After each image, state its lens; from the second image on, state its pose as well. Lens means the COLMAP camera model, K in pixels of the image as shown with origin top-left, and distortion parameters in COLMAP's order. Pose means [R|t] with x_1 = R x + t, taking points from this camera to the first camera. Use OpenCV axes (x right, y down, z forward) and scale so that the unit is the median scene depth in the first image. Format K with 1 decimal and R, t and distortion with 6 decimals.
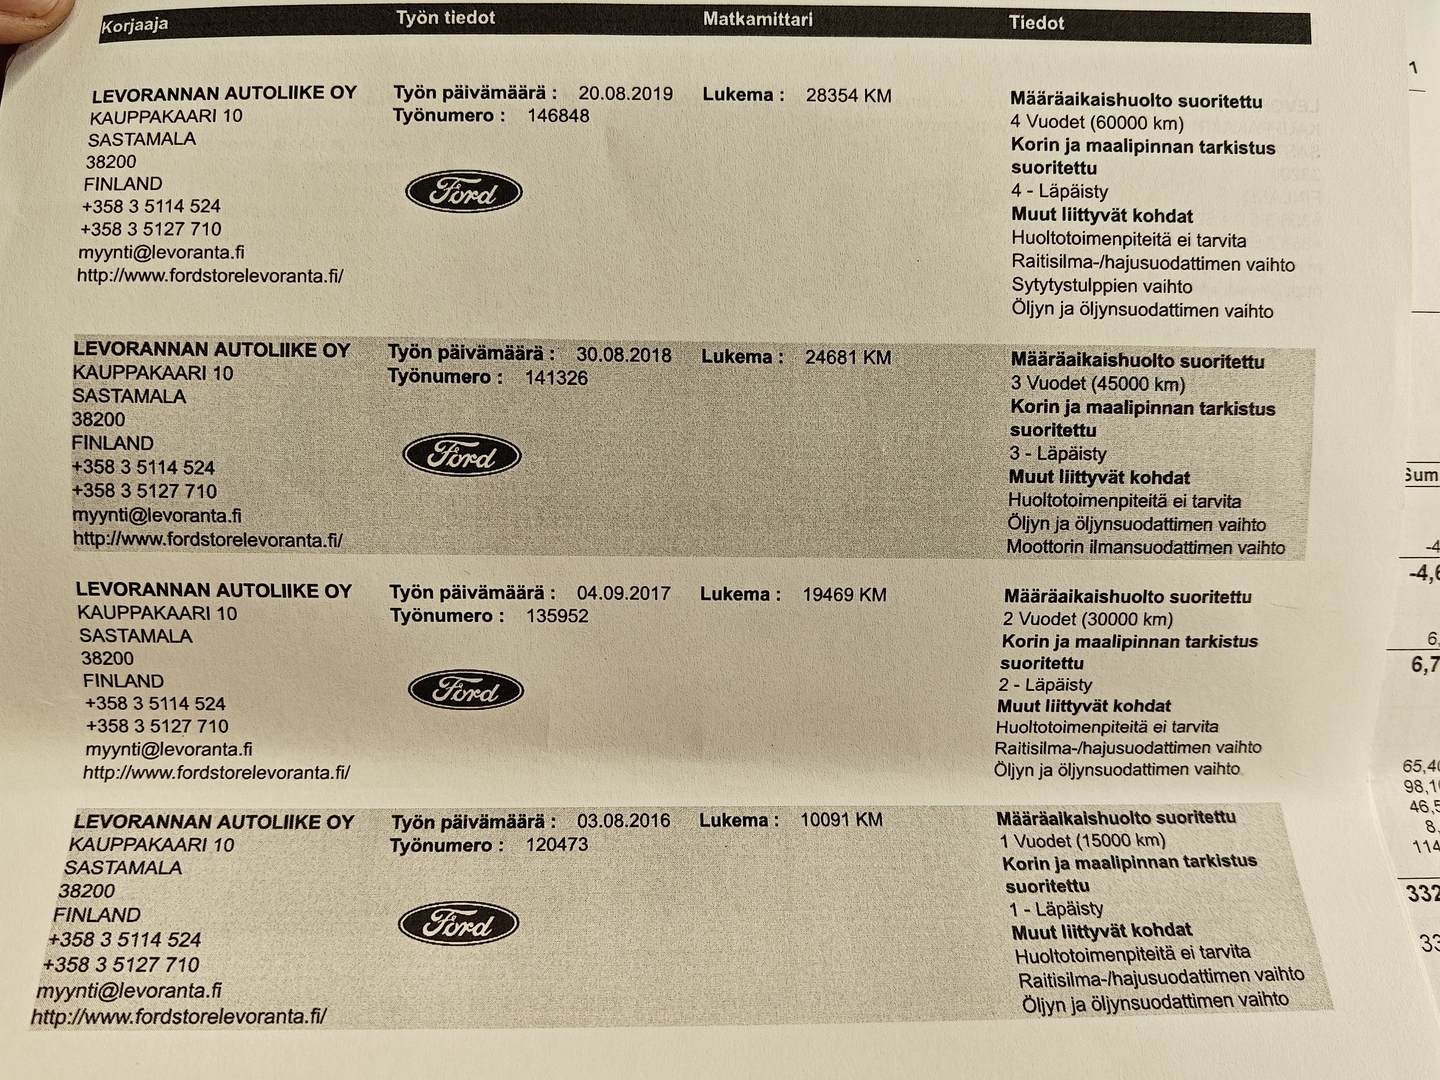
lens RADIAL K [[1322.9, 0, 687.6], [0, 1322.9, 540.1], [0, 0, 1]] dist [0.061042, 0.133408]
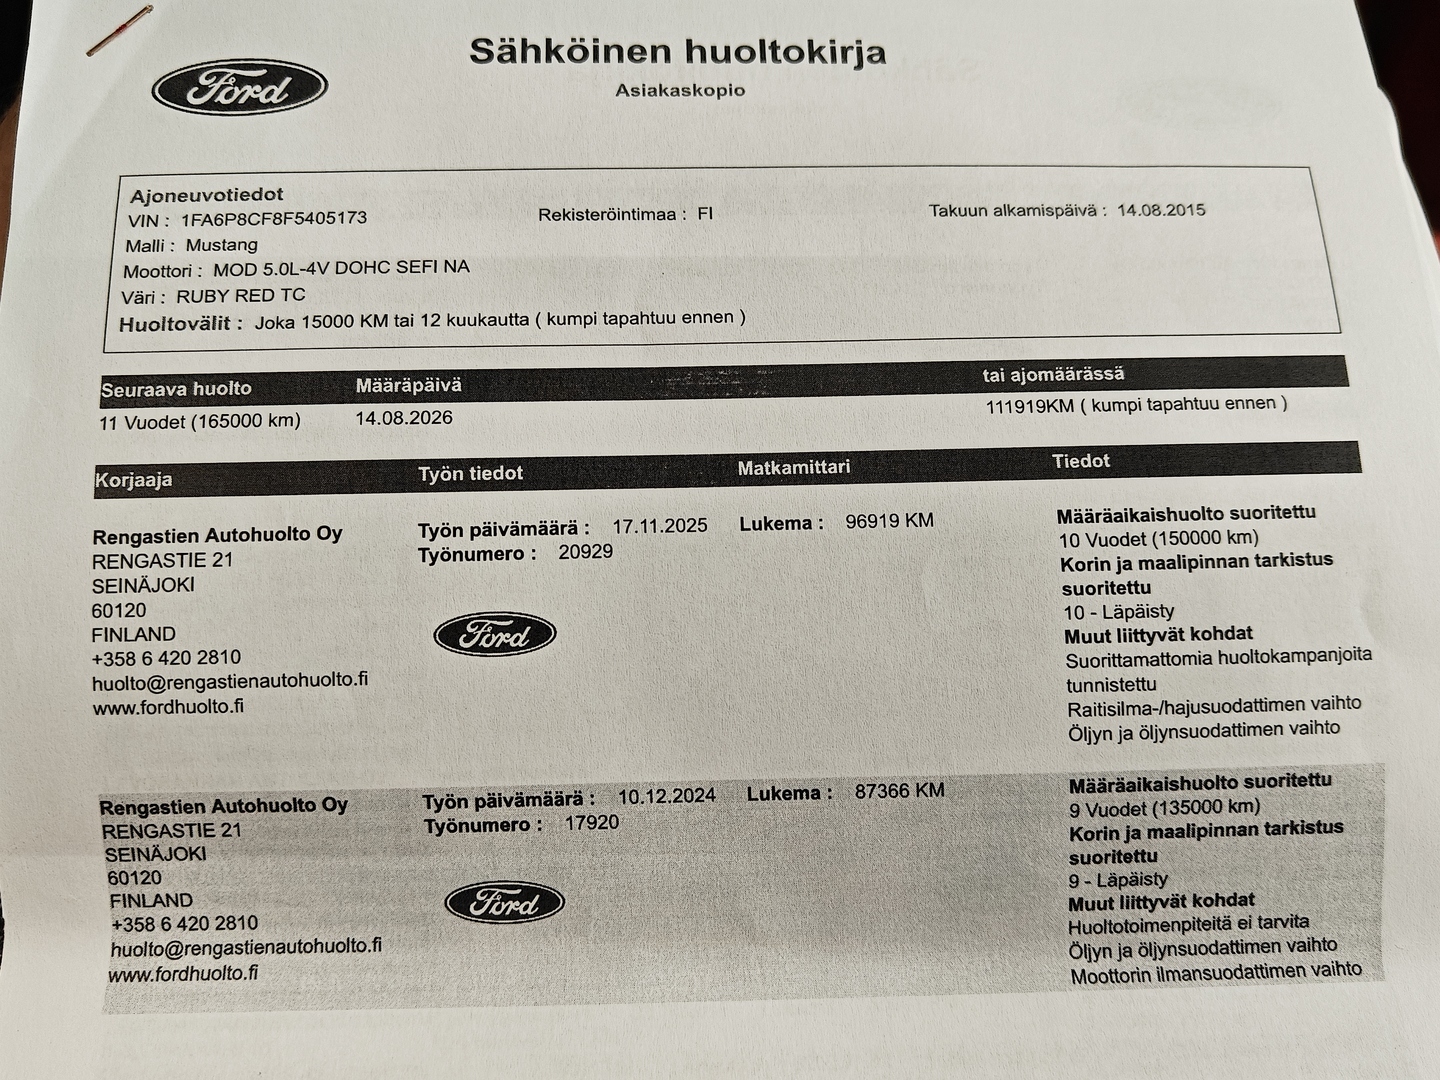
lens RADIAL K [[1378.1, 0, 720.0], [0, 1378.1, 540.0], [0, 0, 1]] dist [0.094550, -0.106238]
pose [[0.999363, -0.035310, -0.005118, 0.002315], [0.035521, 0.998145, 0.049438, -0.371957], [0.003363, -0.049588, 0.998764, 0.003591]]
